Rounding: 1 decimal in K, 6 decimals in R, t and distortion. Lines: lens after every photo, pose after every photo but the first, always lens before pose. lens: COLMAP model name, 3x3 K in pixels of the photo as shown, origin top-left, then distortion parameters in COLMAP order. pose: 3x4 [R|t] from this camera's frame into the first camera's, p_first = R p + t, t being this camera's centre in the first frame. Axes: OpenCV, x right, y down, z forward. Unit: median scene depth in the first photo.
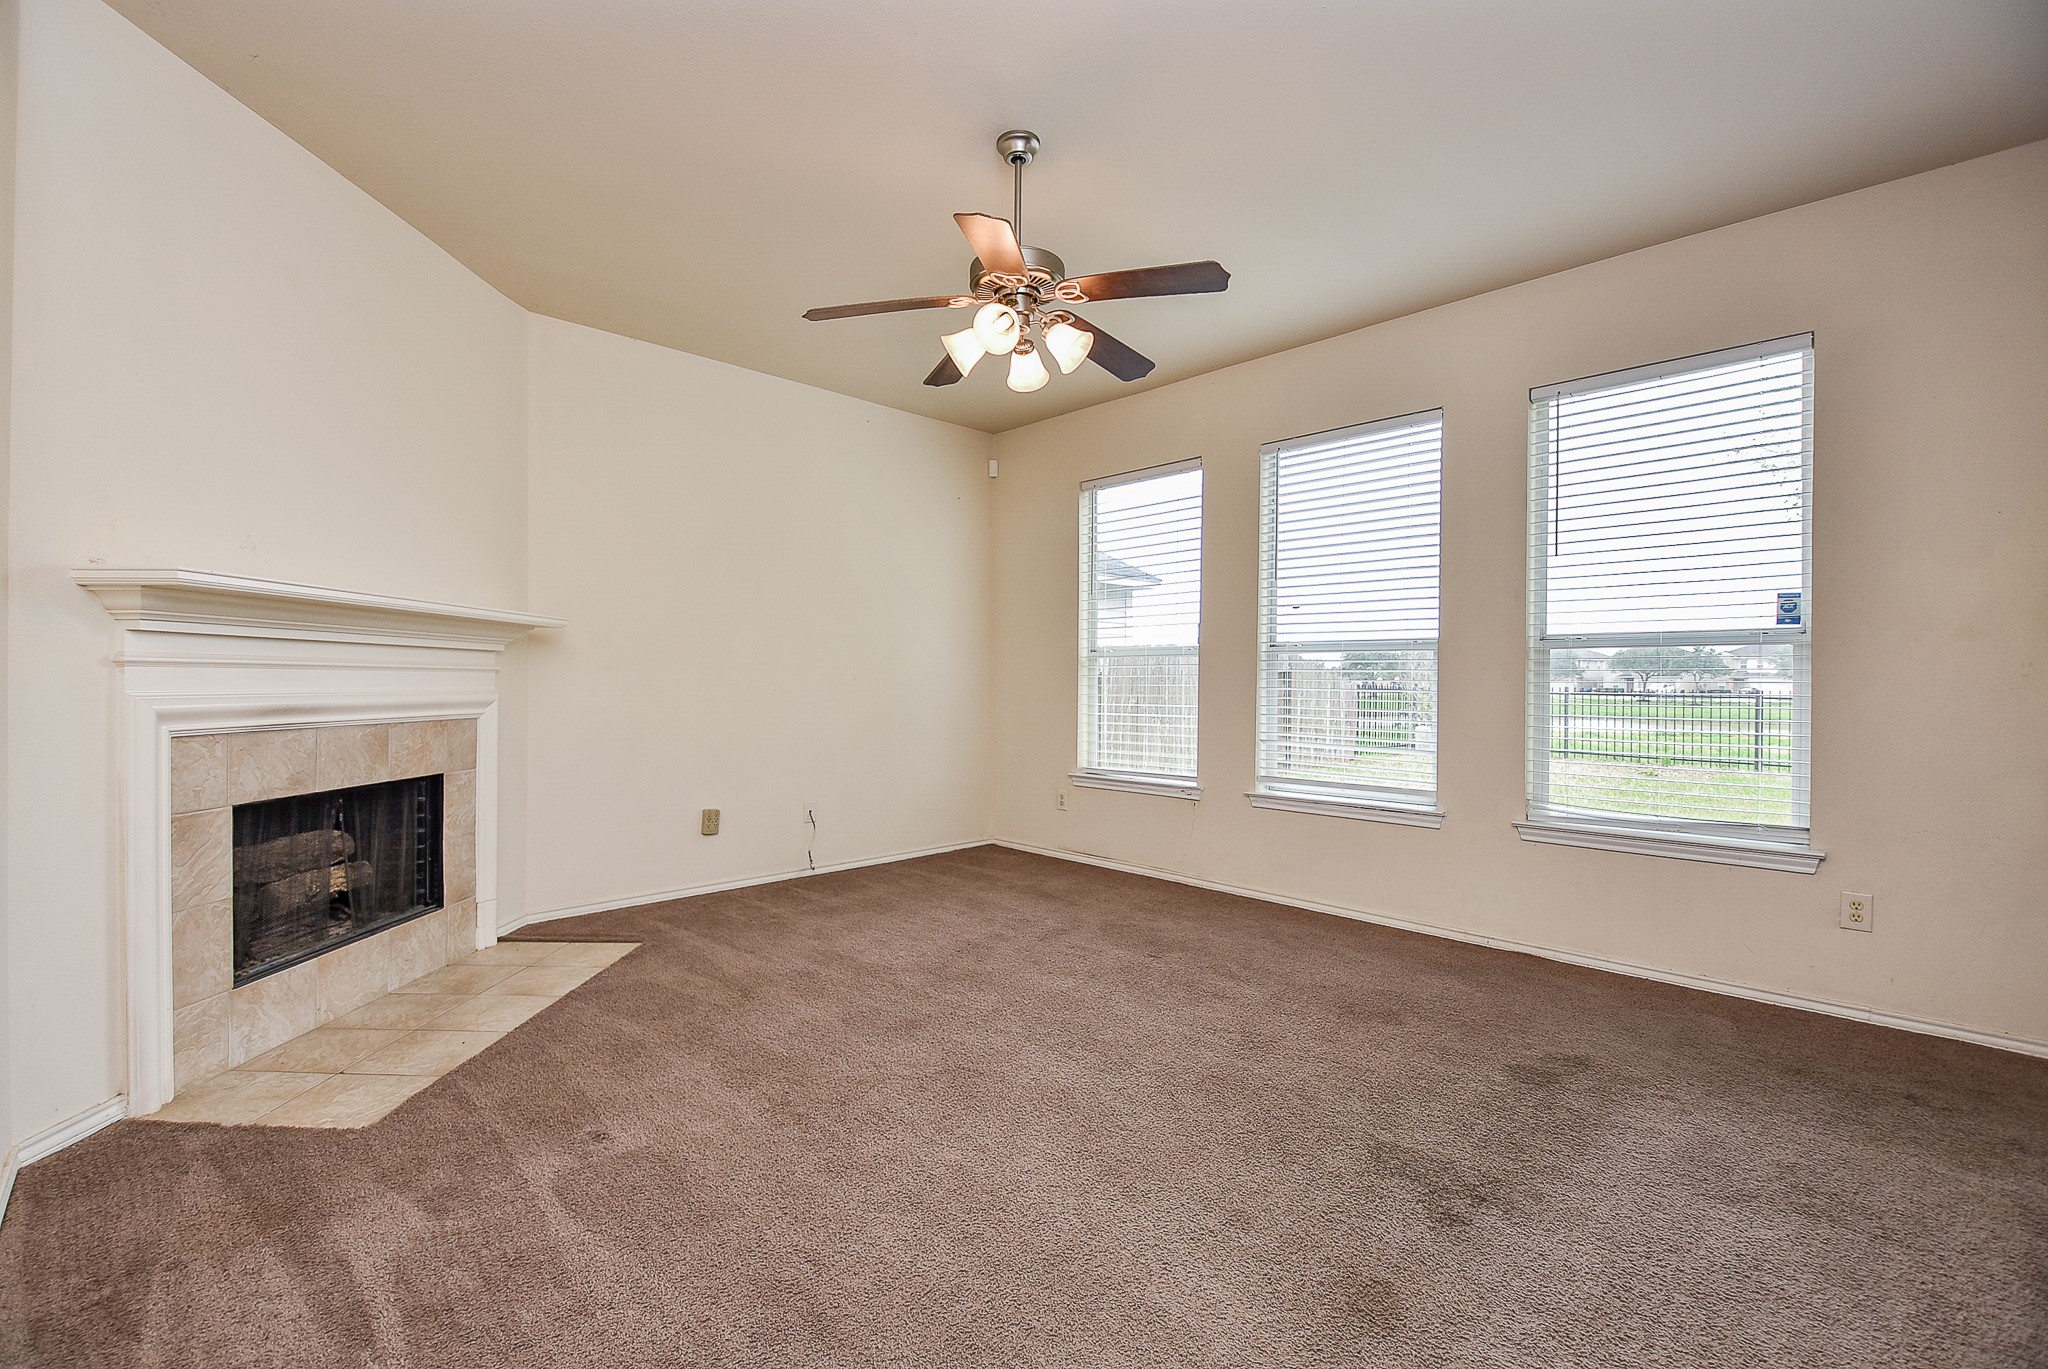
lens RADIAL K [[906.1, 0, 1009.0], [0, 906.1, 684.1], [0, 0, 1]] dist [0.027489, -0.024282]
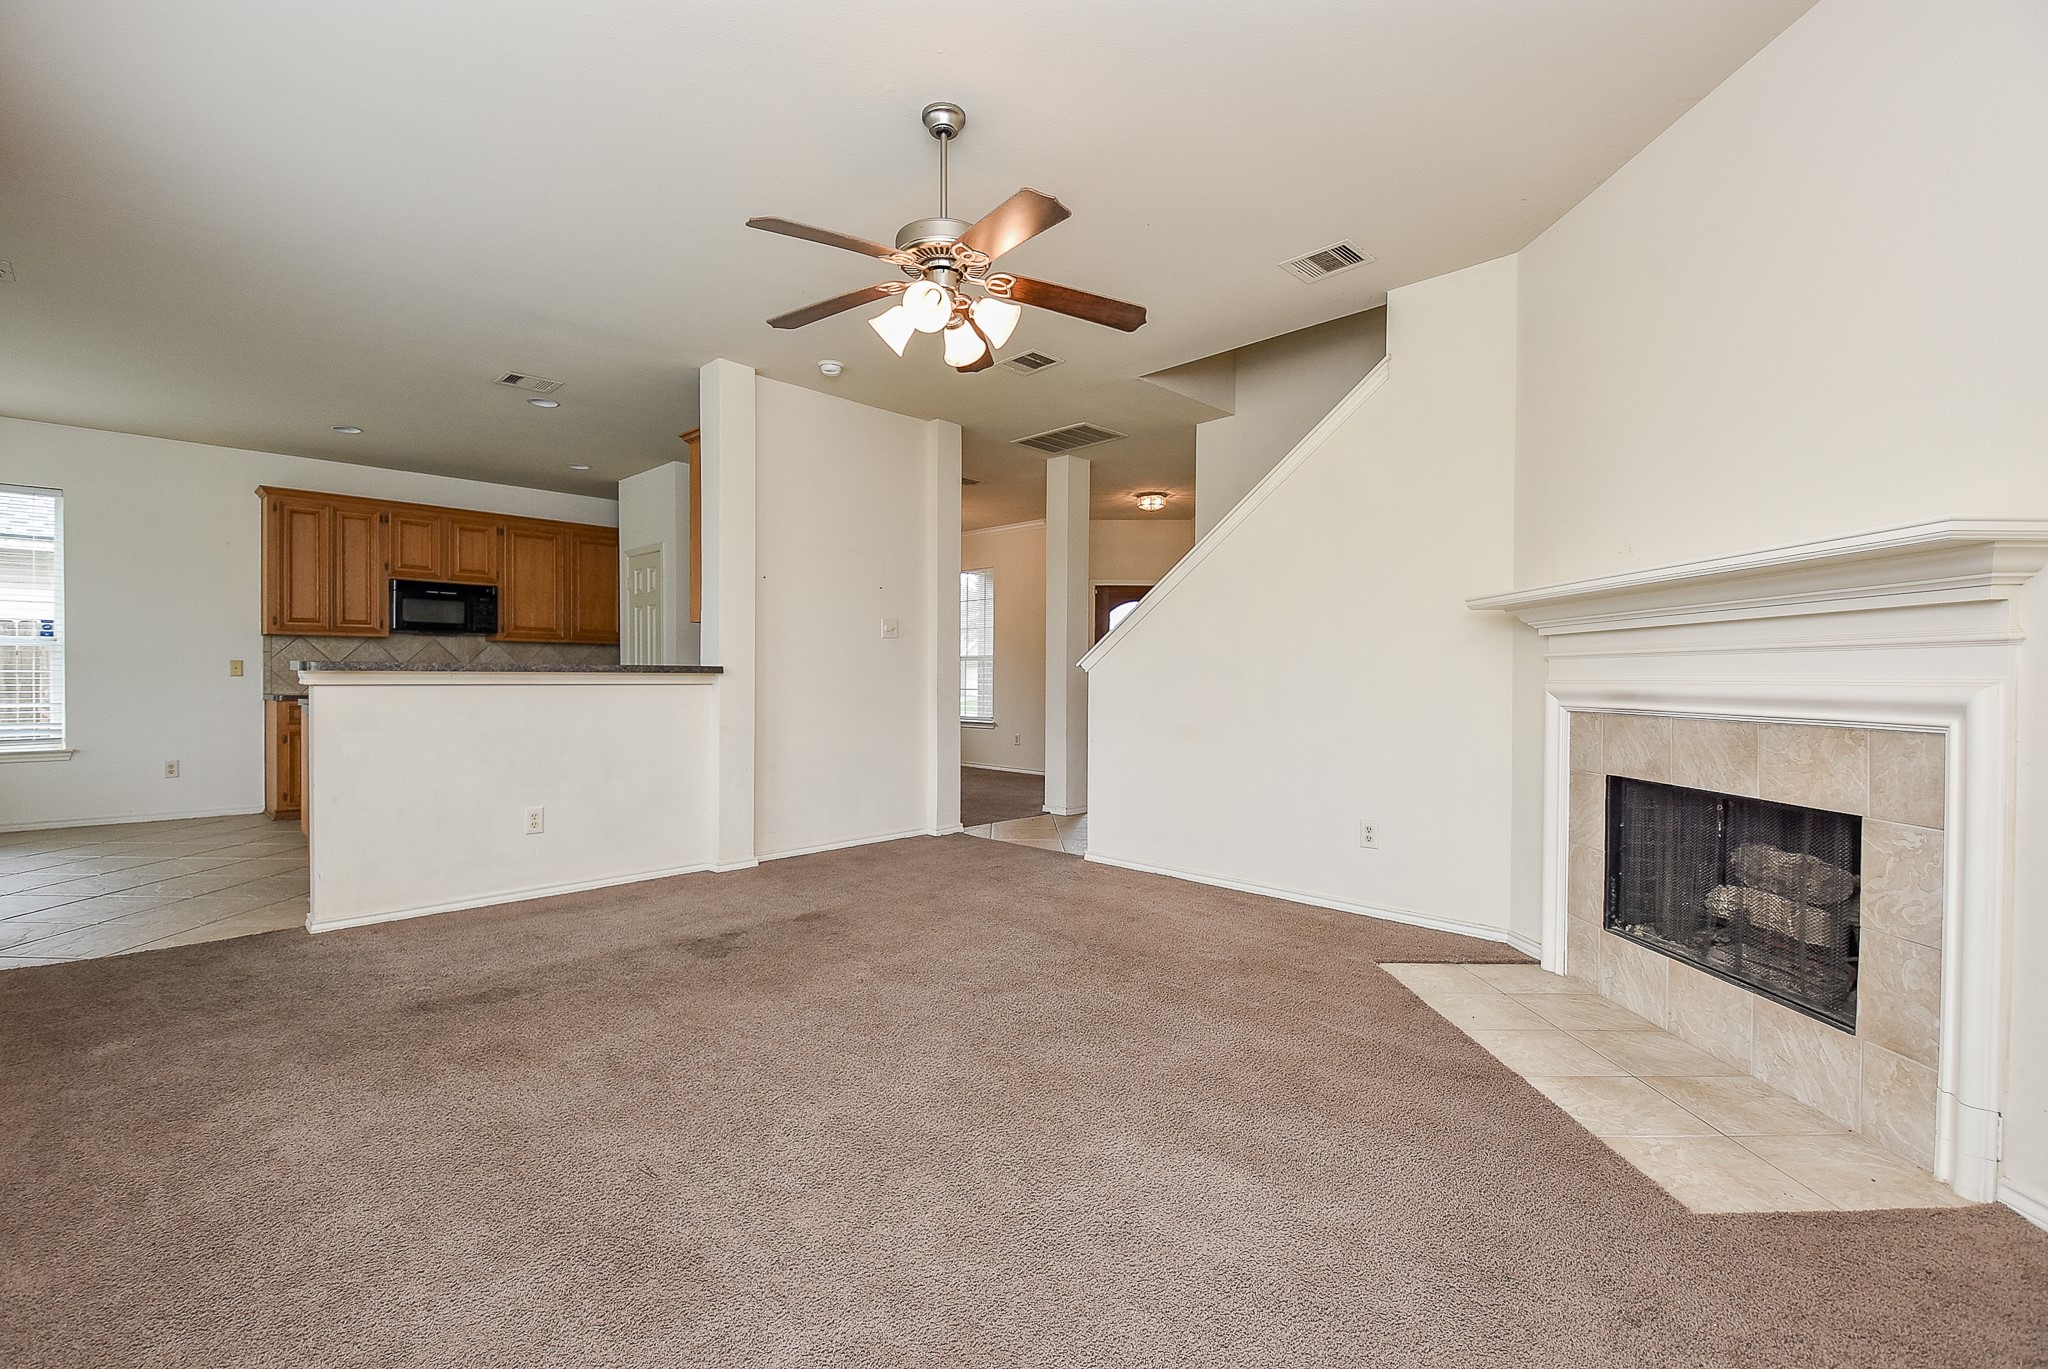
lens RADIAL K [[906.1, 0, 1009.0], [0, 906.1, 684.1], [0, 0, 1]] dist [0.027489, -0.024282]
pose [[-0.999844, -0.014522, -0.010031, -0.055811], [-0.014576, 0.999879, 0.005344, 0.018763], [0.009953, 0.005489, -0.999935, 1.997053]]
